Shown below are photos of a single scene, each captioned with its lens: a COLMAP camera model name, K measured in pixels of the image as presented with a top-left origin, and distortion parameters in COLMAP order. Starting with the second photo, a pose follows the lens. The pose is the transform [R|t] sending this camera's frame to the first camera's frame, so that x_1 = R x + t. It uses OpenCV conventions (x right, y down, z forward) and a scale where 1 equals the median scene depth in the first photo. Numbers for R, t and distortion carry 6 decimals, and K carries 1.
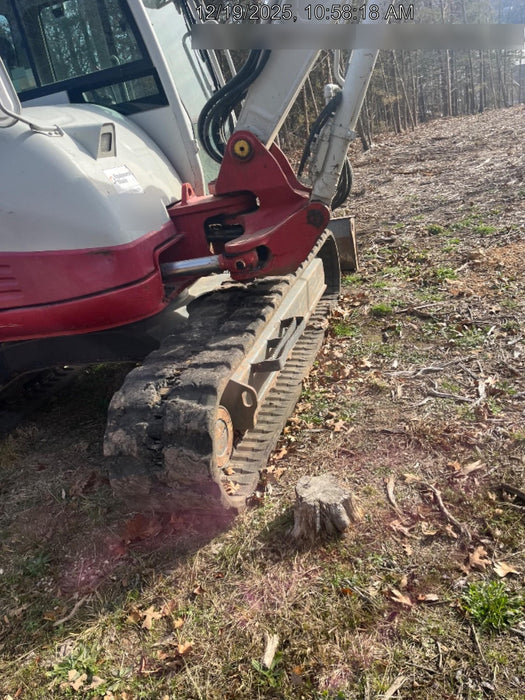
lens RADIAL K [[532.8, 0, 266.1], [0, 532.8, 352.4], [0, 0, 1]] dist [0.071389, -0.097885]
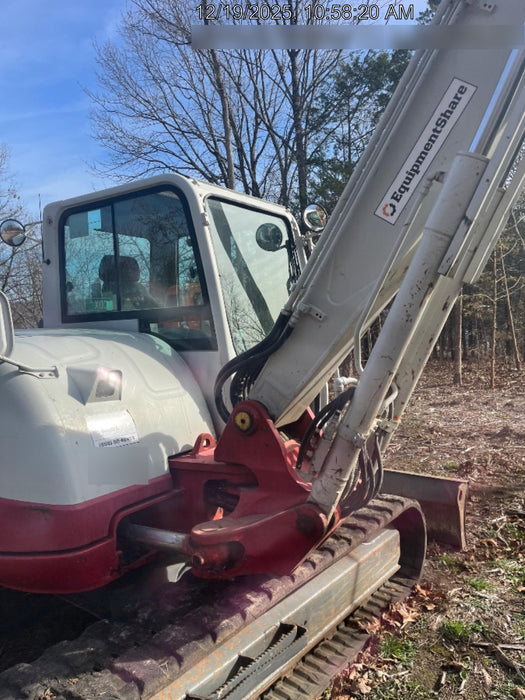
lens RADIAL K [[532.8, 0, 263.3], [0, 532.8, 350.6], [0, 0, 1]] dist [0.071389, -0.097885]
pose [[0.920569, 0.170028, -0.351628, 0.214185], [-0.274400, 0.922211, -0.272454, -0.206207], [0.277951, 0.347299, 0.895615, 0.159777]]
